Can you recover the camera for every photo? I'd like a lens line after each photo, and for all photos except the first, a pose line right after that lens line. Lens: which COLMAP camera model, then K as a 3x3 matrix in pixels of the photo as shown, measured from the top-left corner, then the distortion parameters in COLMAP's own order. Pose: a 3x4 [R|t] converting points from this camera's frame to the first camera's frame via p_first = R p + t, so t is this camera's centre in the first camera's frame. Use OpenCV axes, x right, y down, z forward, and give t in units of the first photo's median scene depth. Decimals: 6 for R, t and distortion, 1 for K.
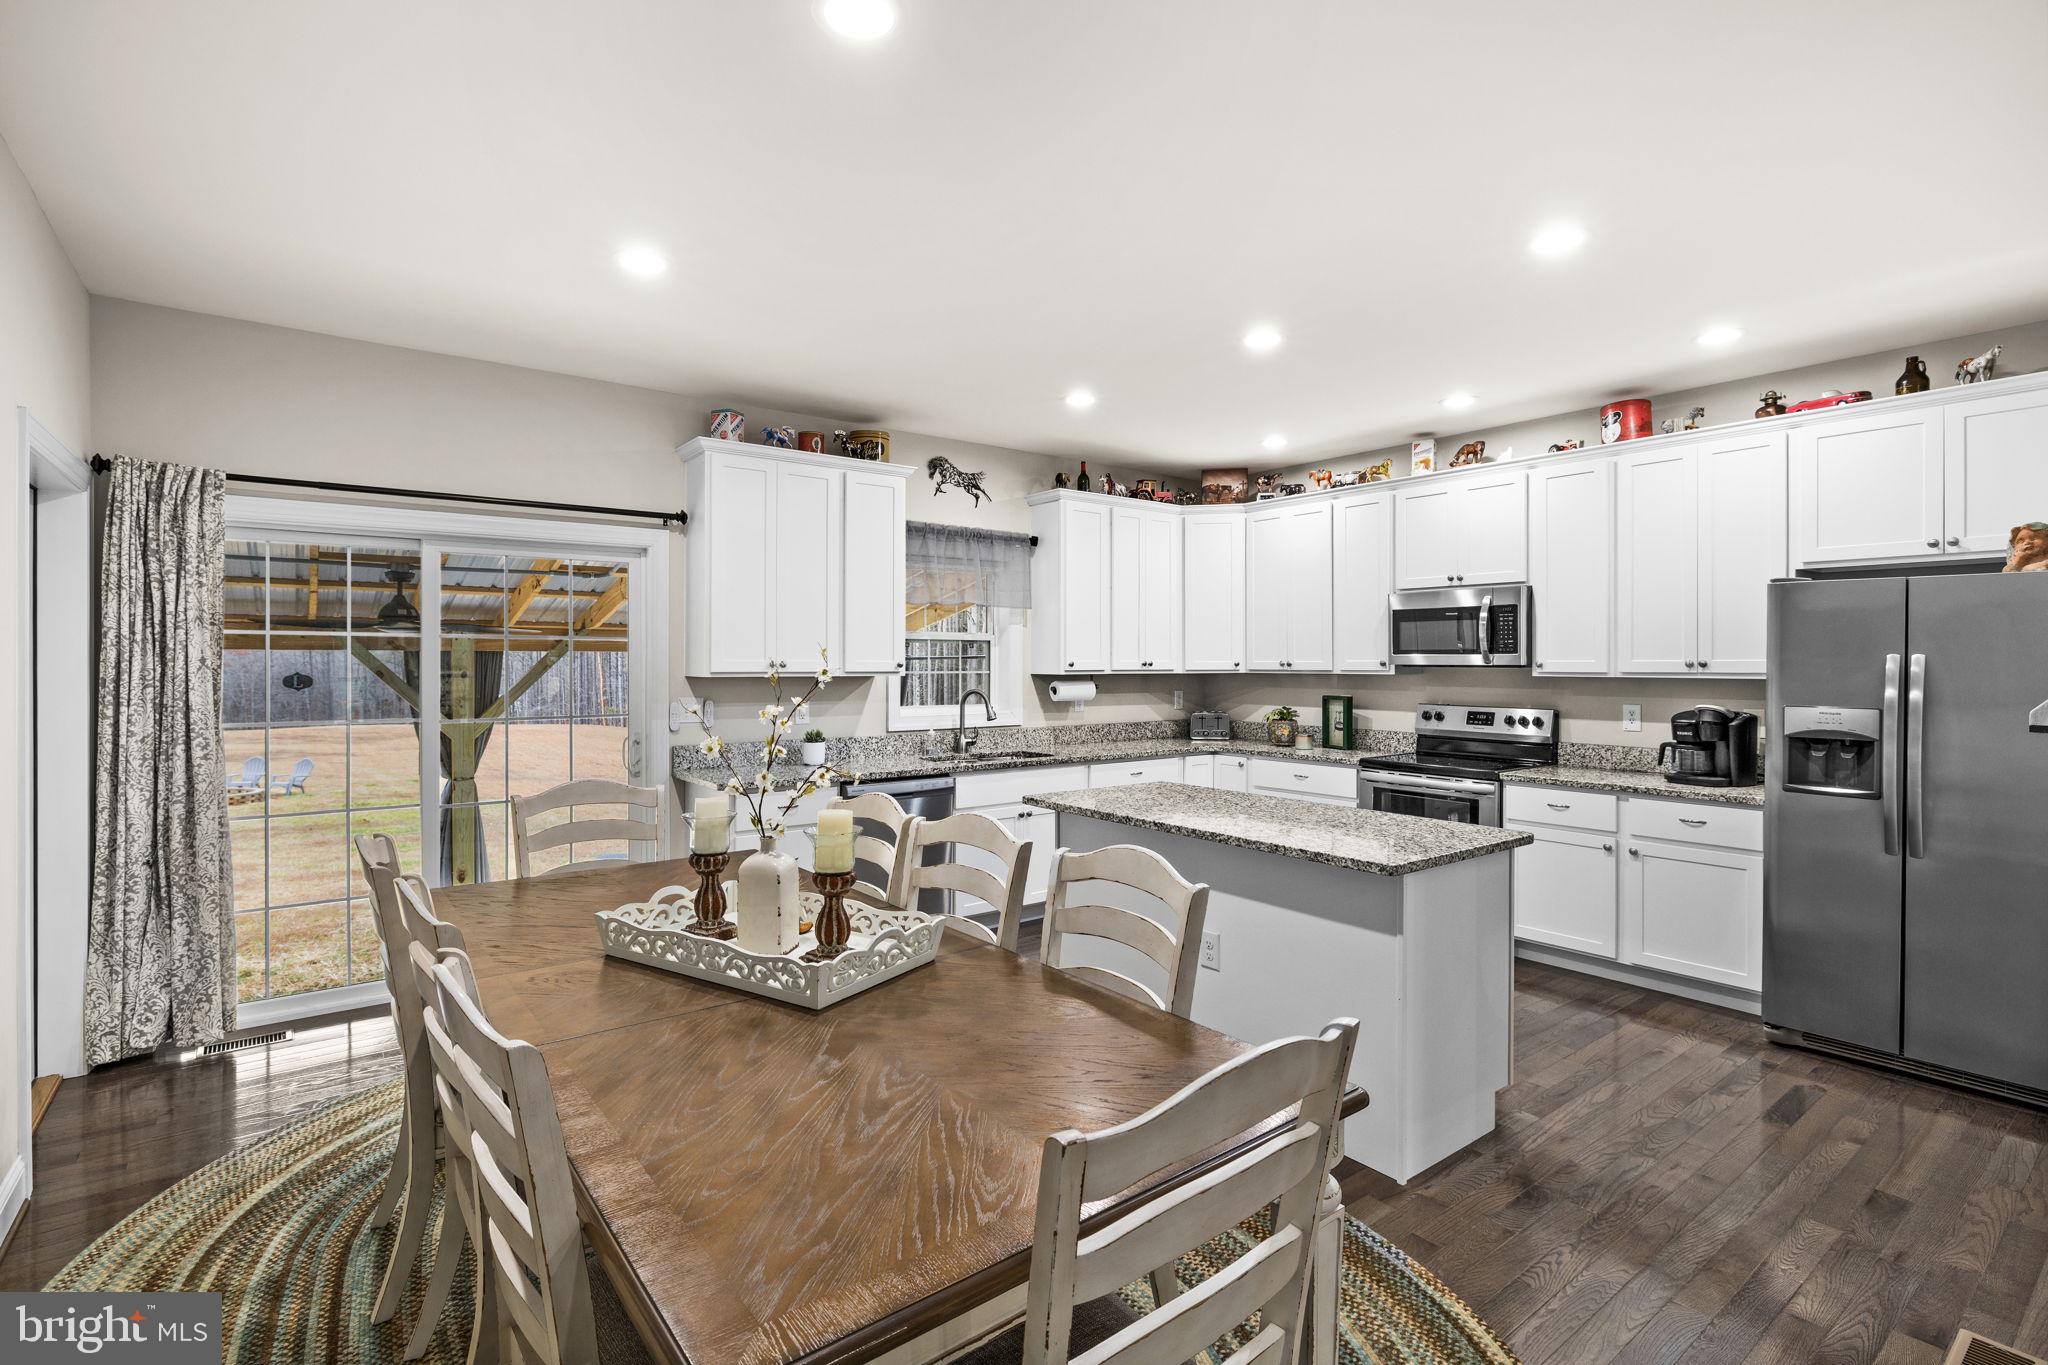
lens RADIAL K [[1031.0, 0, 981.4], [0, 1031.0, 666.4], [0, 0, 1]] dist [0.000759, 0.000568]
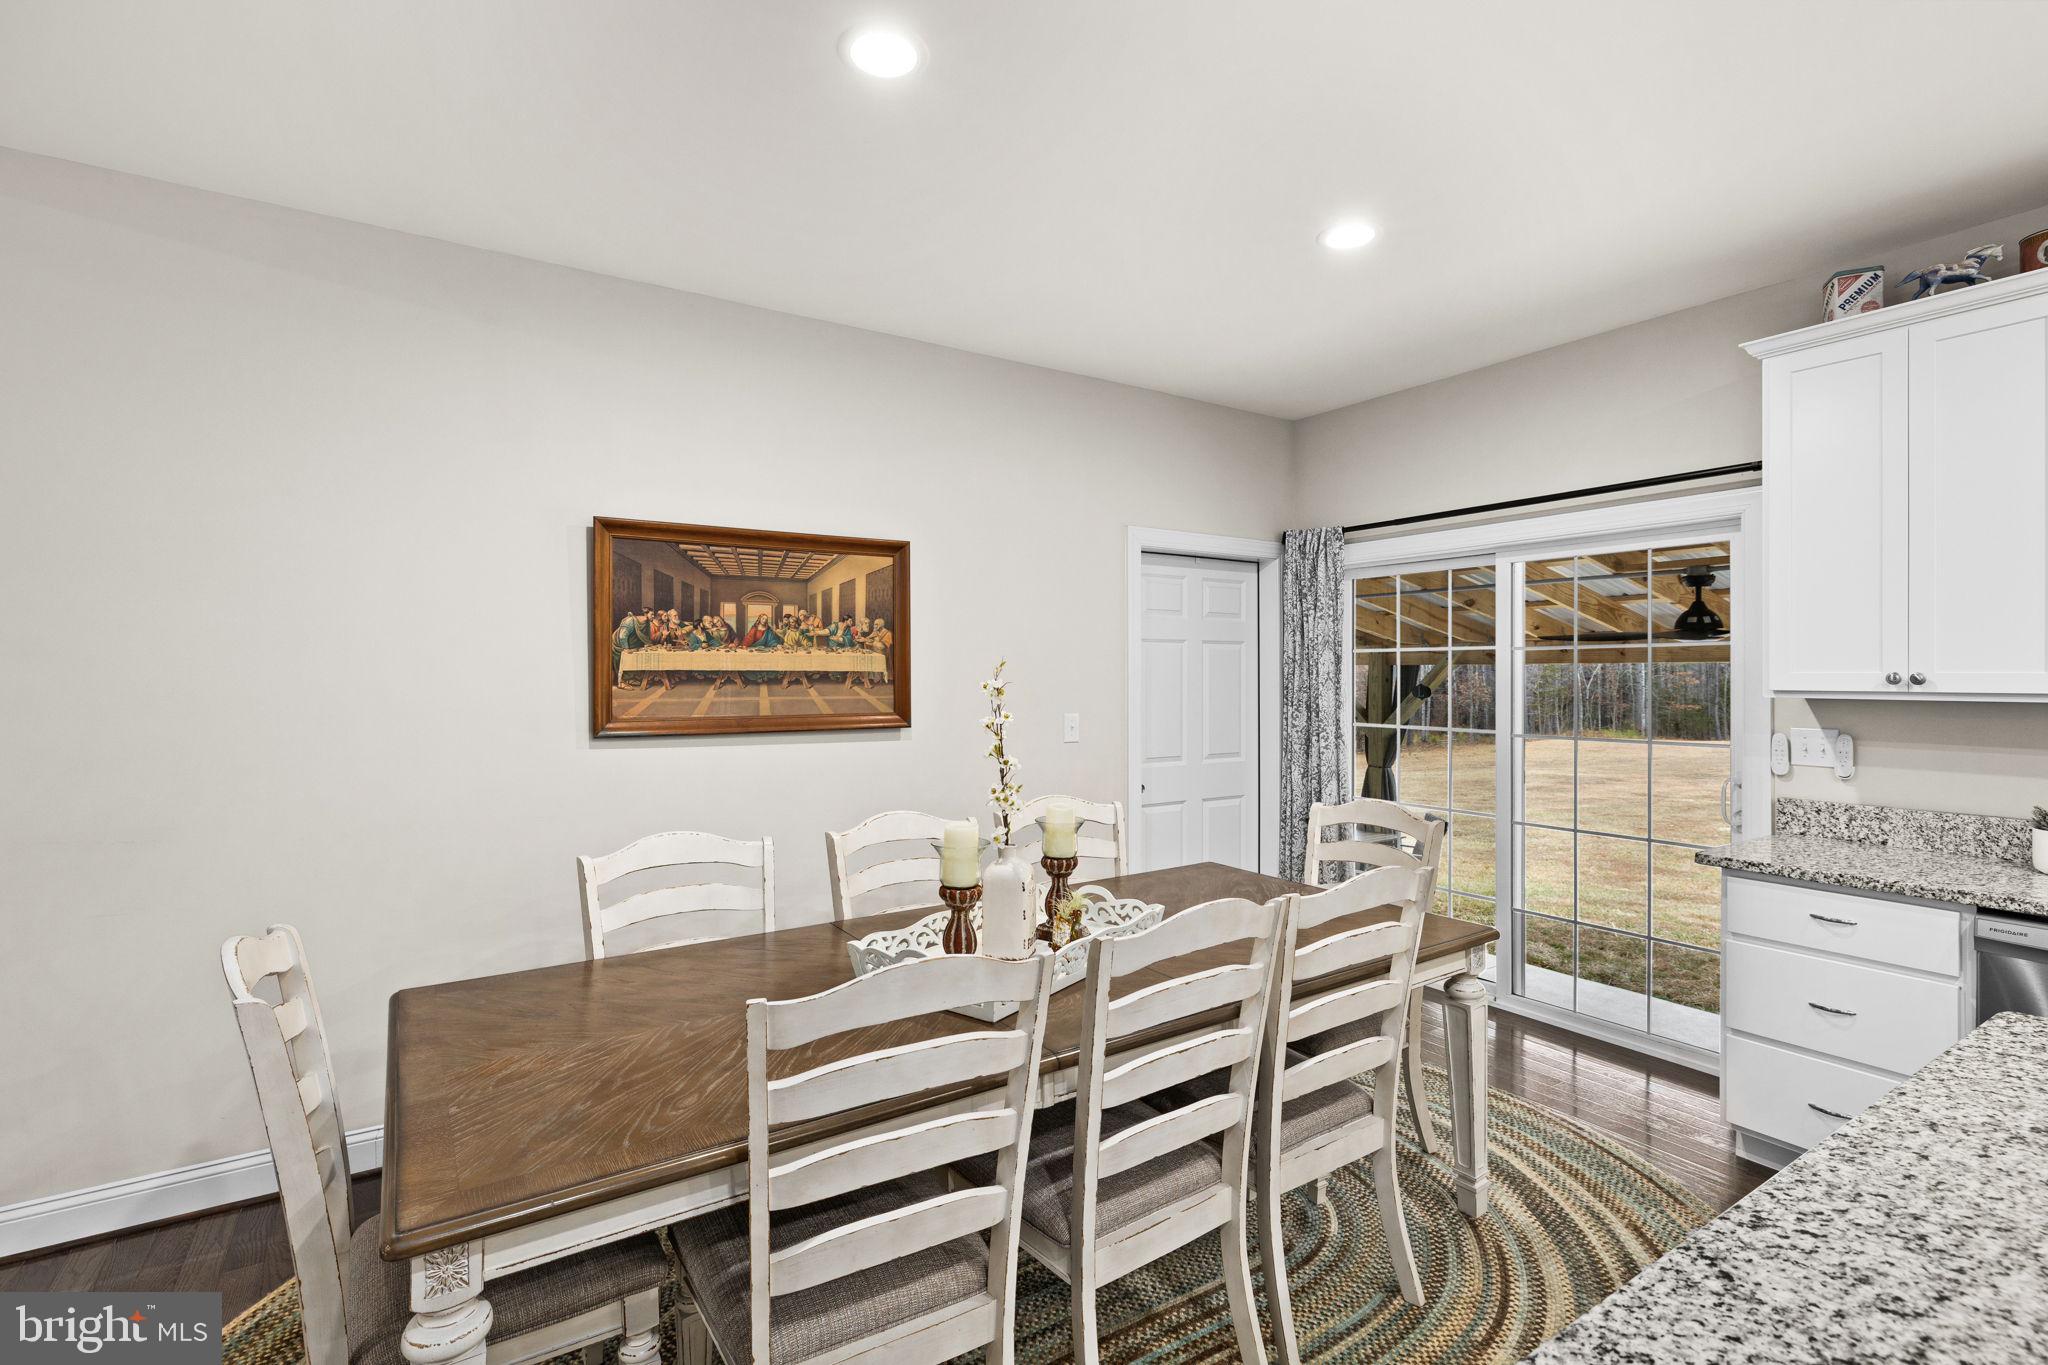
lens RADIAL K [[936.9, 0, 1018.7], [0, 936.9, 674.0], [0, 0, 1]] dist [0.001182, 0.000299]
pose [[-0.085522, -0.001004, -0.996336, 0.349478], [-0.003009, 0.999995, -0.000749, -0.002411], [0.996332, 0.002934, -0.085525, 0.522768]]
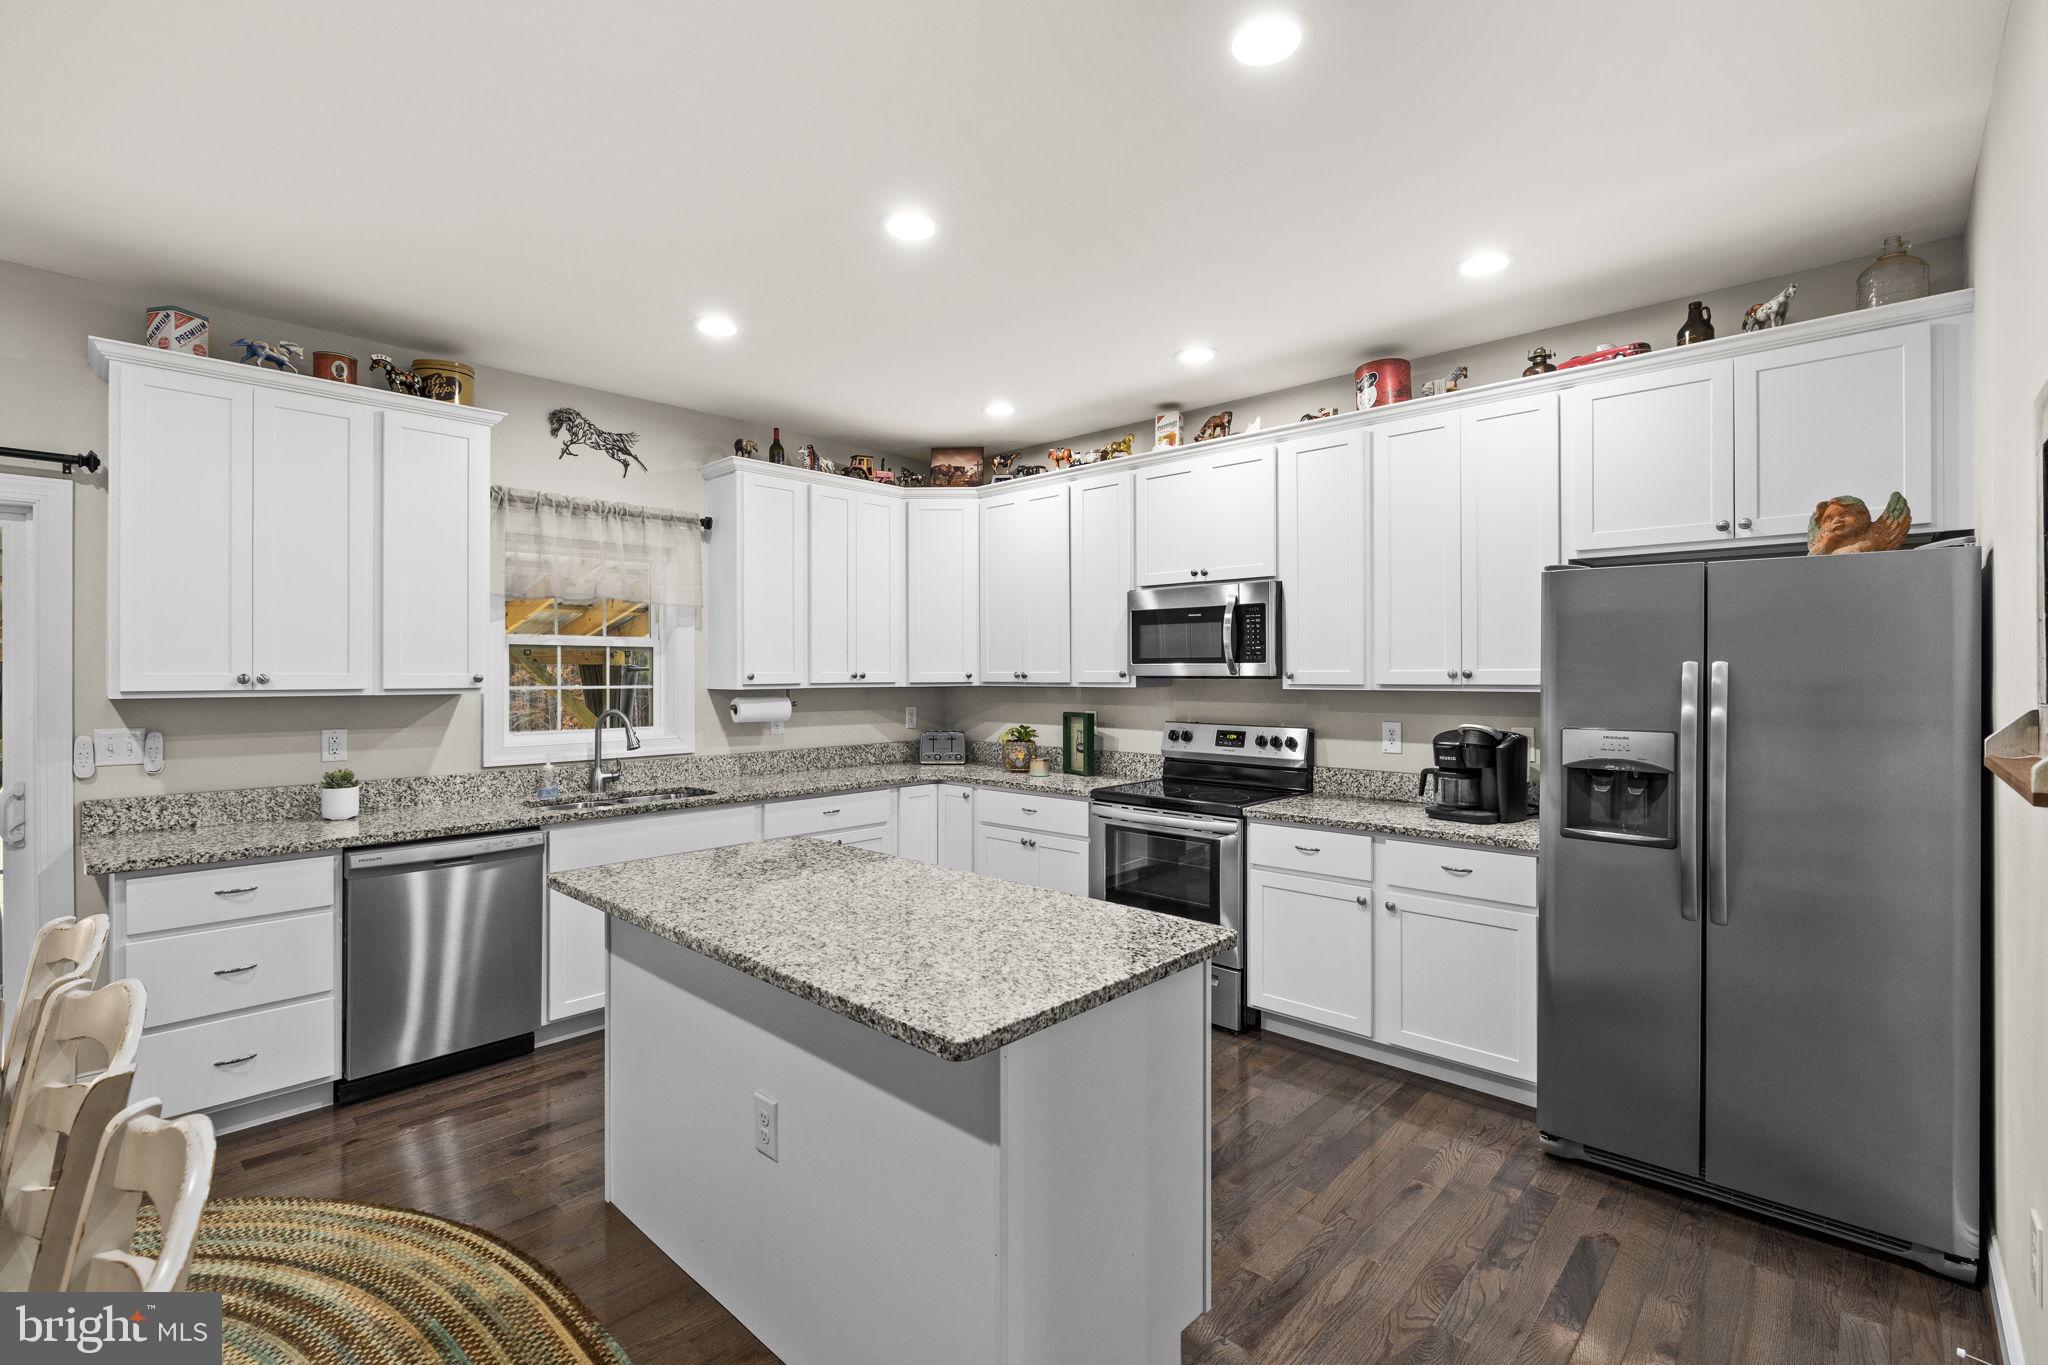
lens RADIAL K [[936.9, 0, 1018.7], [0, 936.9, 674.0], [0, 0, 1]] dist [0.001182, 0.000299]
pose [[0.986737, -0.003335, 0.162291, 0.196937], [0.003788, 0.999990, -0.002481, -0.001714], [-0.162281, 0.003063, 0.986740, 0.280341]]
